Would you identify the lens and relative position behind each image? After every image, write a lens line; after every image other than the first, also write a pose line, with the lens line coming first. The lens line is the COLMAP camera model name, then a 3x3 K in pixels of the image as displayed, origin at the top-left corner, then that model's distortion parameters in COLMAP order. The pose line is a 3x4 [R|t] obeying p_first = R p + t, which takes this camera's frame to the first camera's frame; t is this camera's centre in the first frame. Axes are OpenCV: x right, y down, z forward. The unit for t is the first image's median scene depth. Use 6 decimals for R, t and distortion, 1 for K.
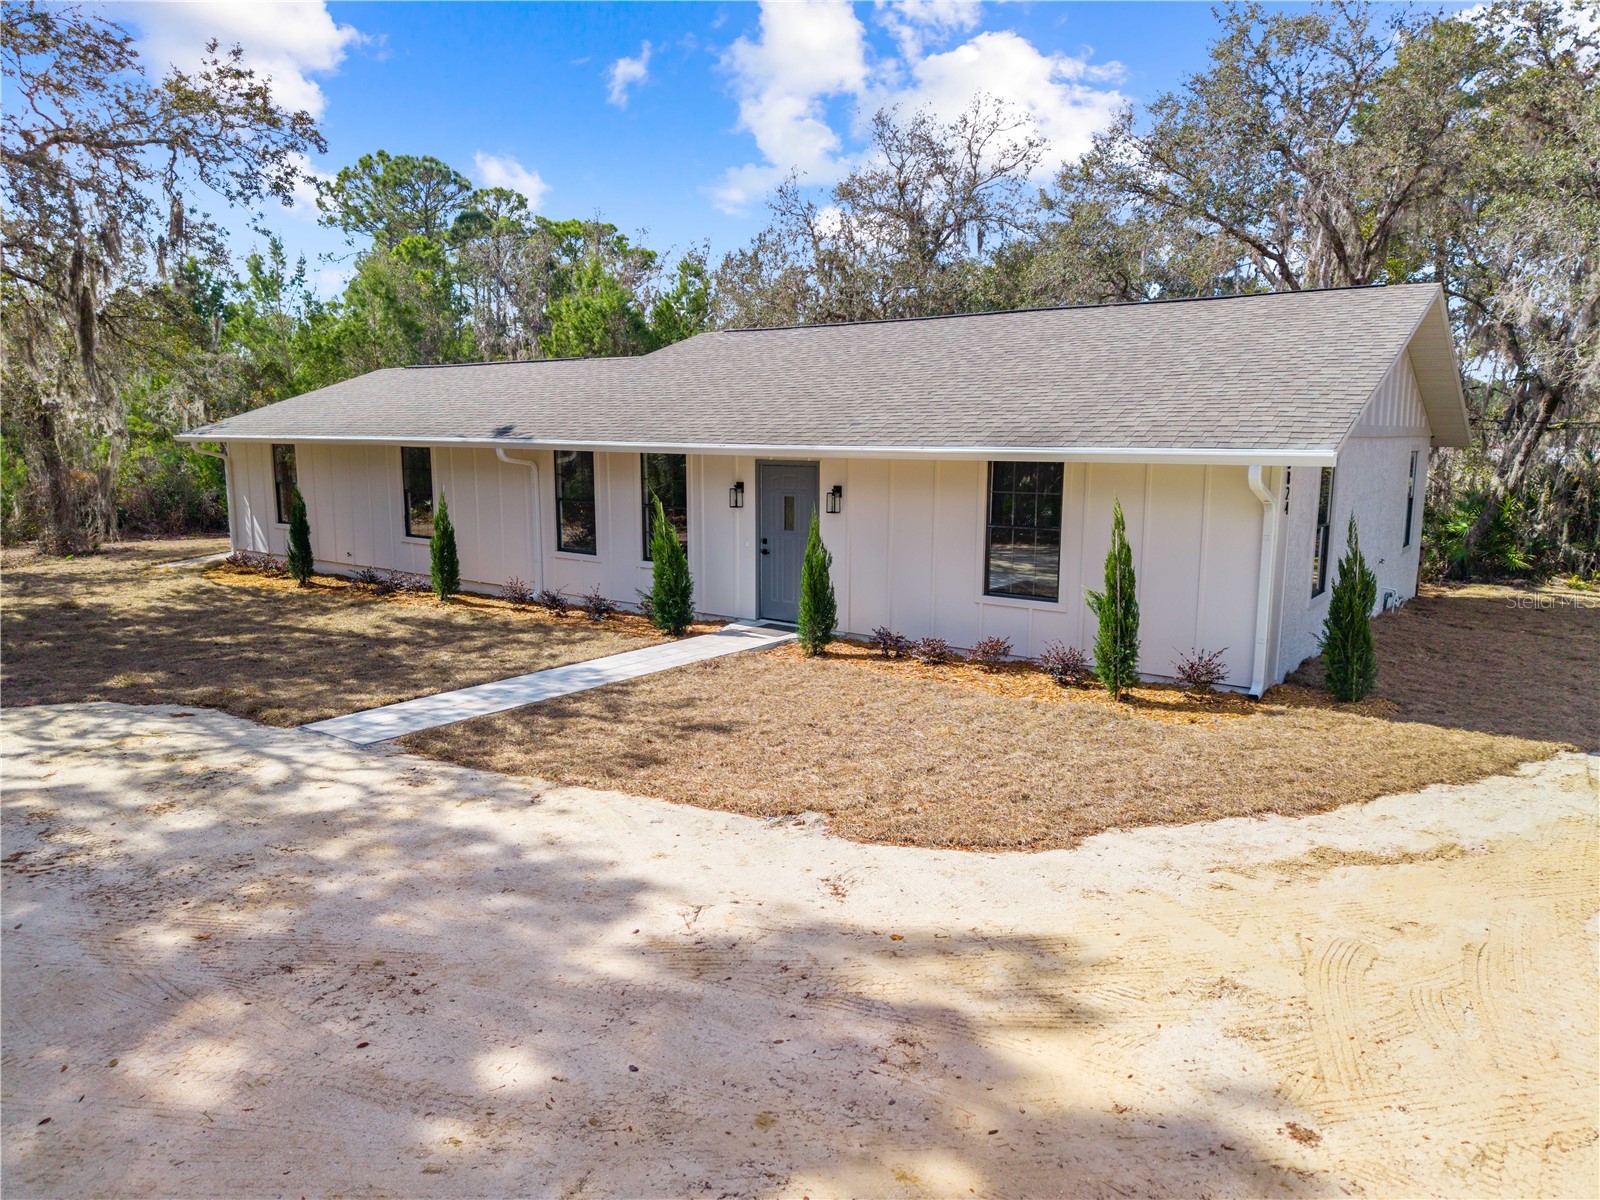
lens RADIAL K [[1093.3, 0, 788.4], [0, 1093.3, 597.6], [0, 0, 1]] dist [0.010097, 0.001066]
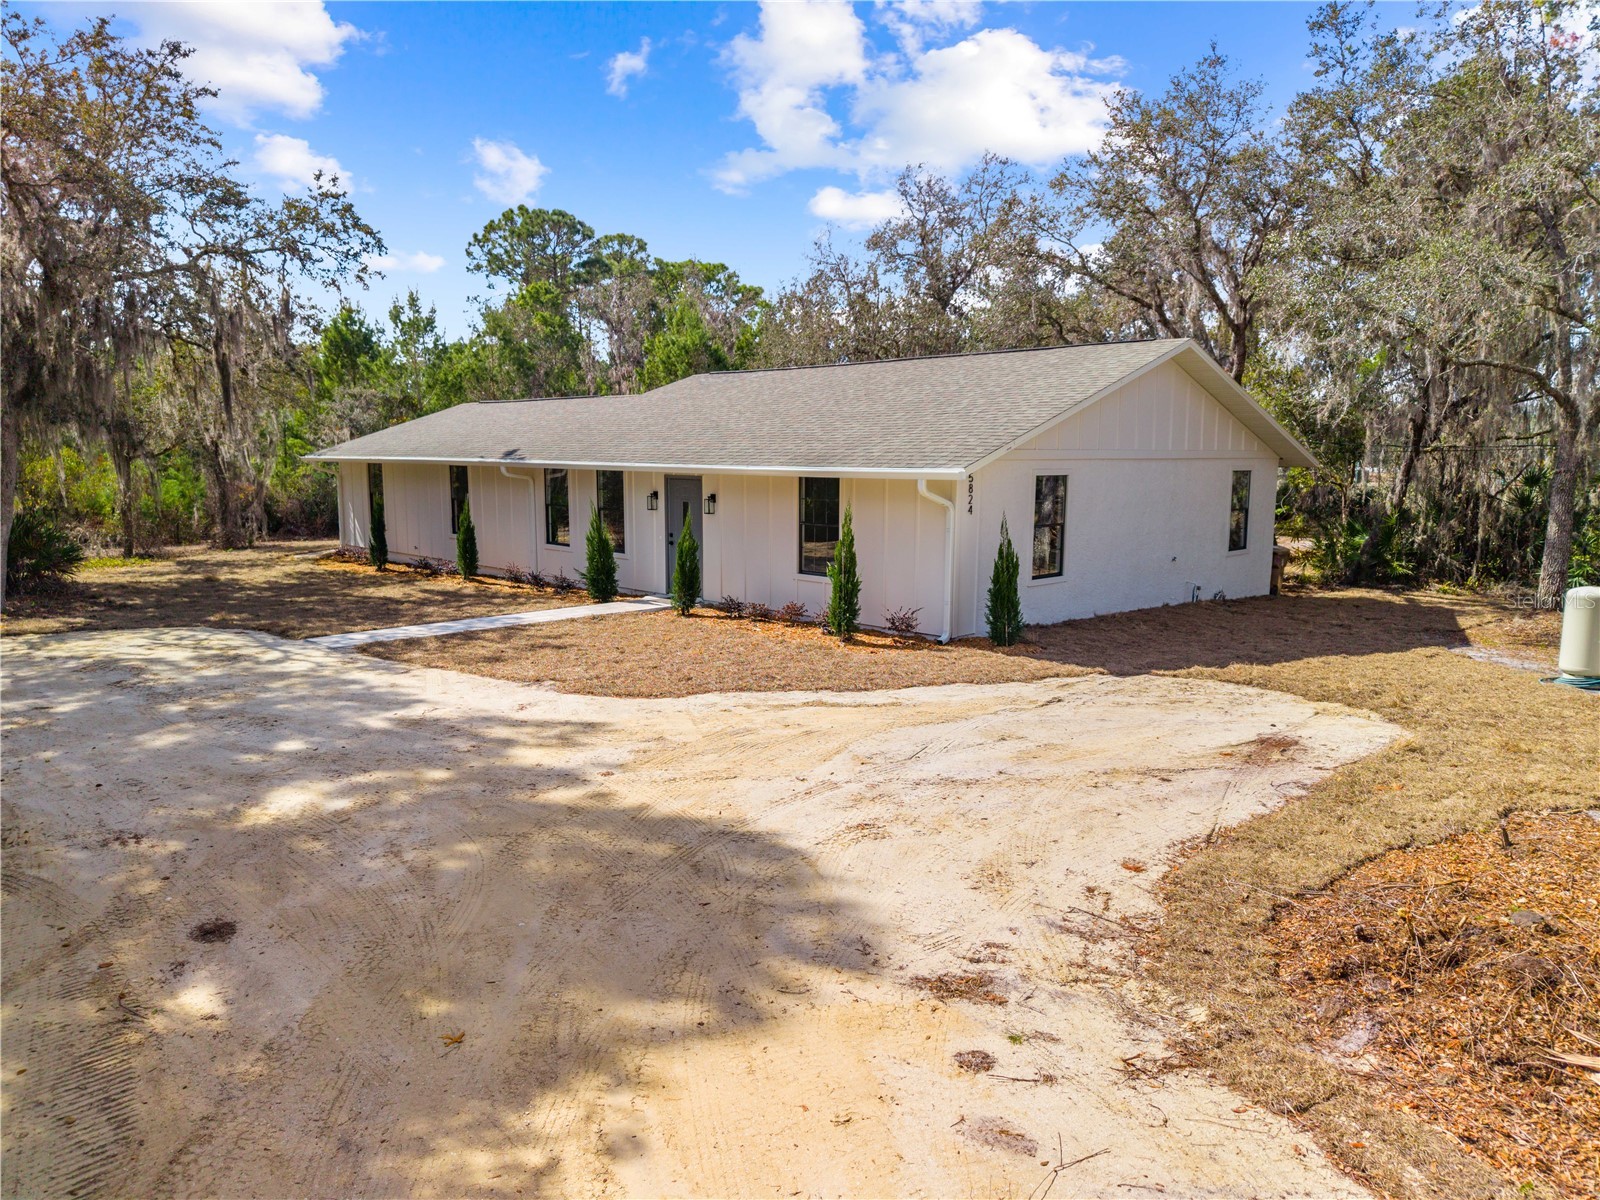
lens RADIAL K [[1093.3, 0, 788.4], [0, 1093.3, 597.6], [0, 0, 1]] dist [0.010097, 0.001066]
pose [[0.989579, 0.019108, -0.142718, 0.348481], [-0.021690, 0.999628, -0.016562, 0.049487], [0.142349, 0.019485, 0.989625, -0.350801]]
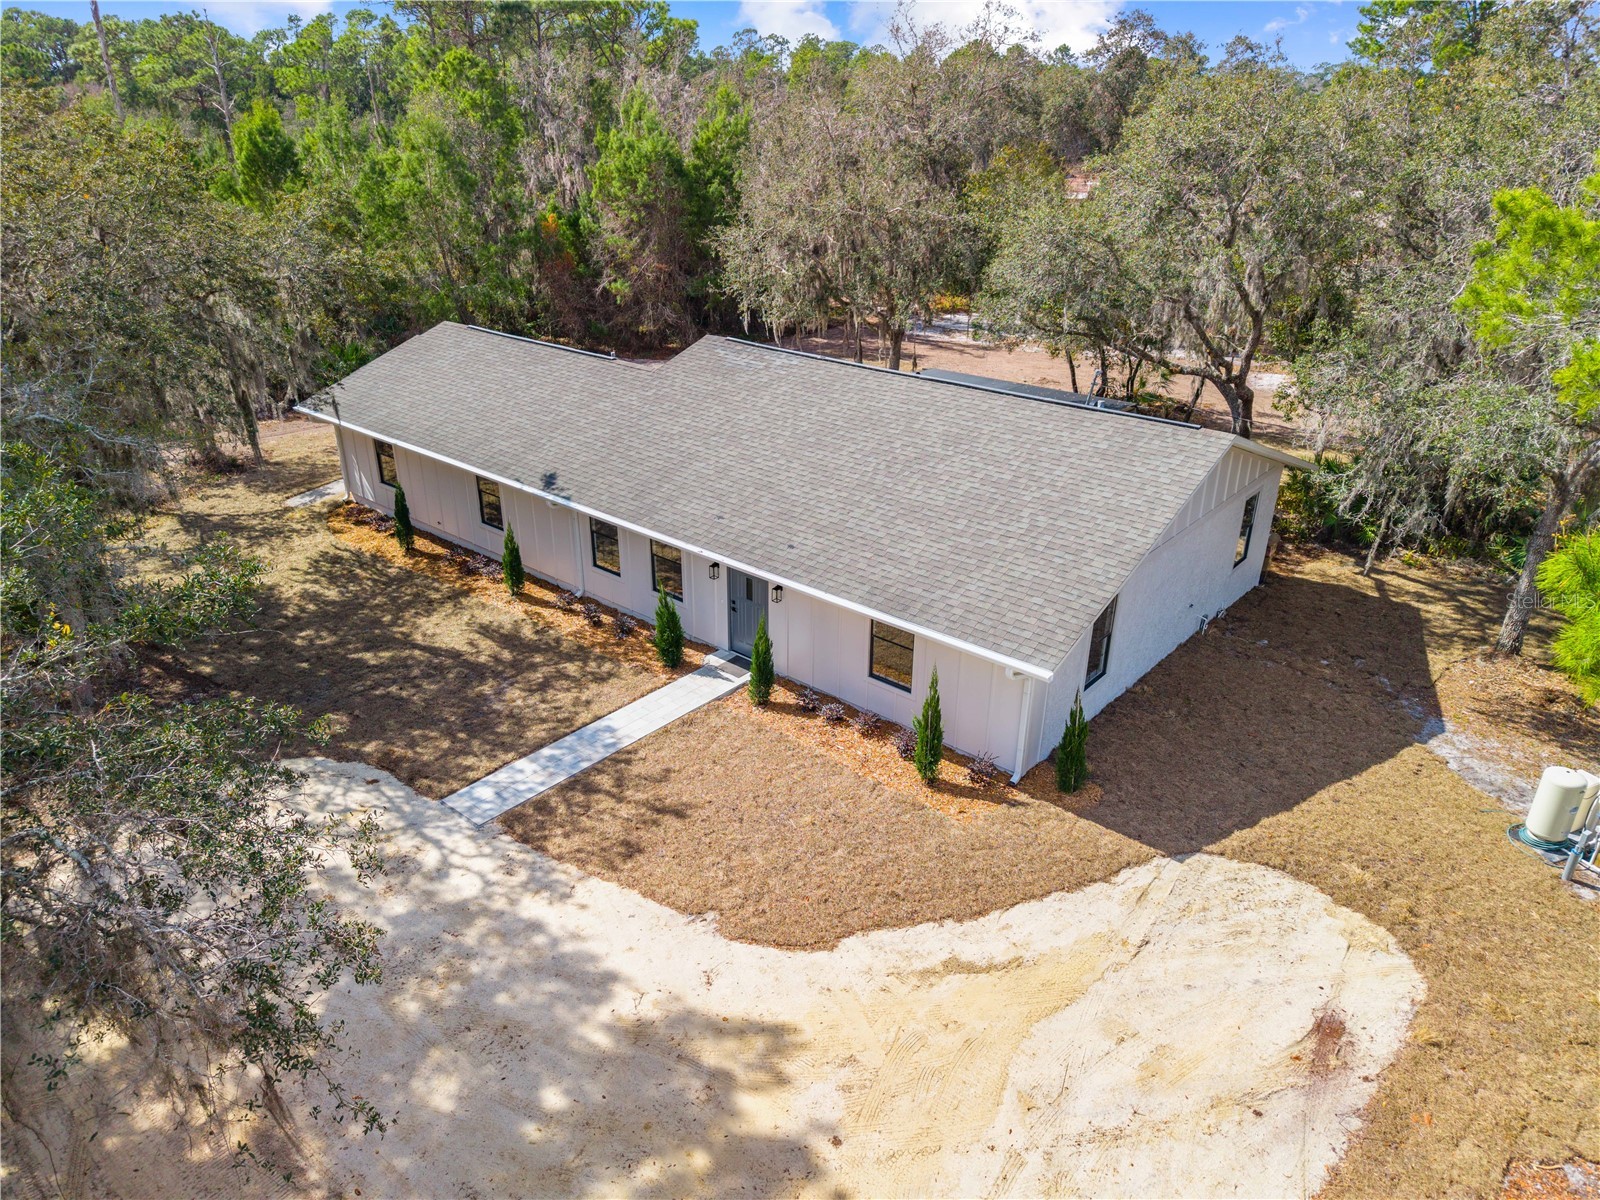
lens RADIAL K [[1093.4, 0, 800.0], [0, 1093.4, 600.0], [0, 0, 1]] dist [0.000299, -0.000224]
pose [[0.998565, 0.026632, -0.046457, 0.143978], [-0.012610, 0.960107, 0.279350, -0.498062], [0.052043, -0.278363, 0.959065, -0.397225]]
